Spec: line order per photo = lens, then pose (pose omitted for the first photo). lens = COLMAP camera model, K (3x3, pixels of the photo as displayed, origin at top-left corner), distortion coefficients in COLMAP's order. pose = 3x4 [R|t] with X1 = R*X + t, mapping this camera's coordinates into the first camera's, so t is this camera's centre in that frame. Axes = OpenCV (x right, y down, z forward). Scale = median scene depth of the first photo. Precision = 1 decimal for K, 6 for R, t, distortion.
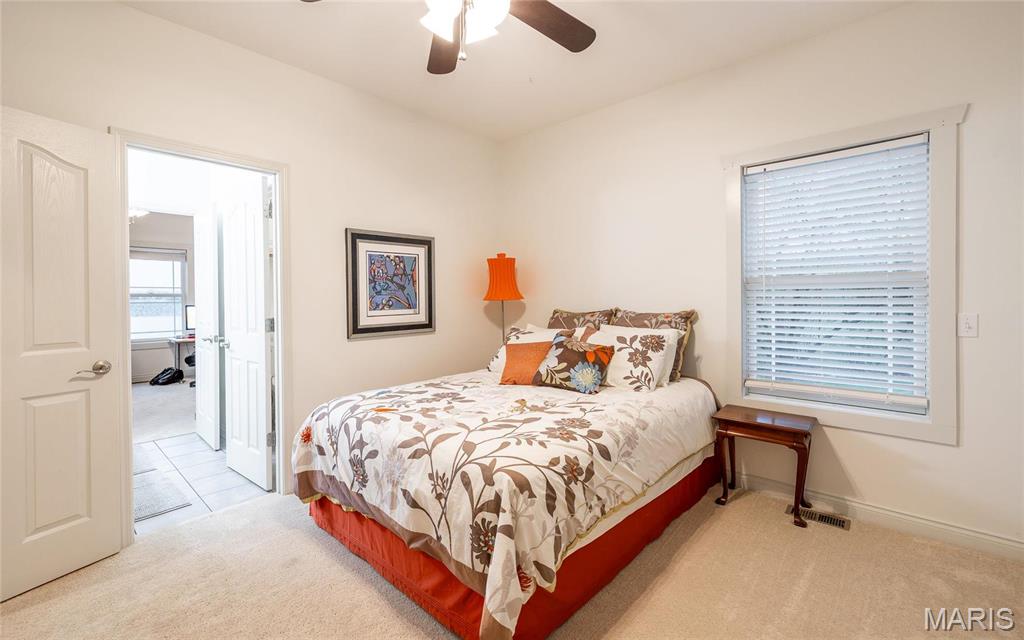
lens RADIAL K [[438.2, 0, 523.2], [0, 438.2, 299.6], [0, 0, 1]] dist [0.000201, 0.000060]
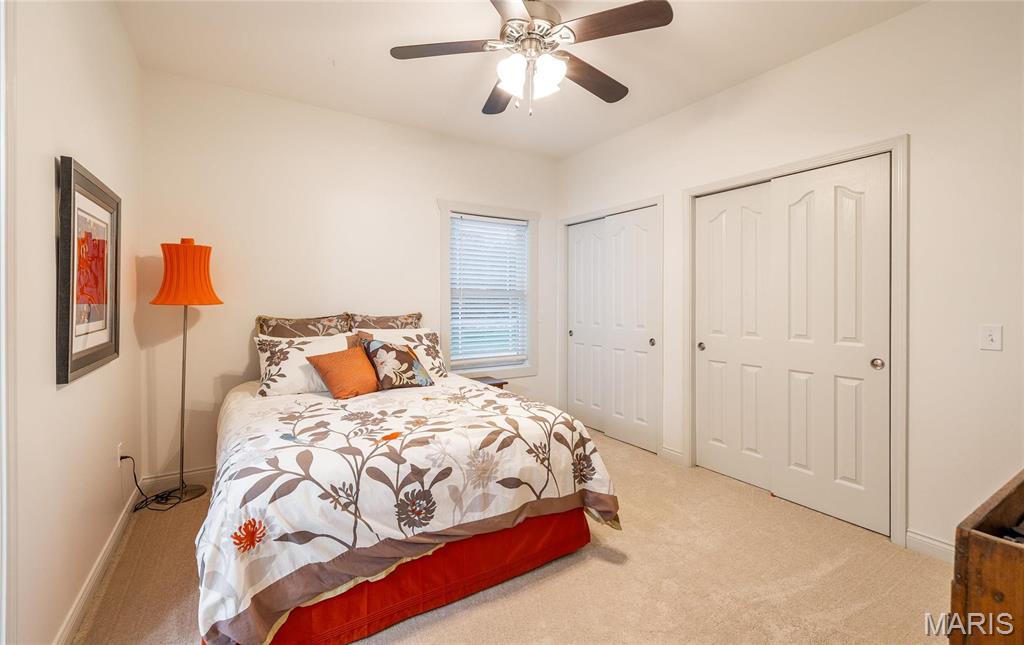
lens RADIAL K [[438.2, 0, 518.7], [0, 438.2, 298.9], [0, 0, 1]] dist [0.000201, 0.000060]
pose [[0.261628, 0.013783, 0.965070, -0.887215], [-0.000828, 0.999901, -0.014057, 0.001570], [-0.965168, 0.002879, 0.261614, 0.458208]]
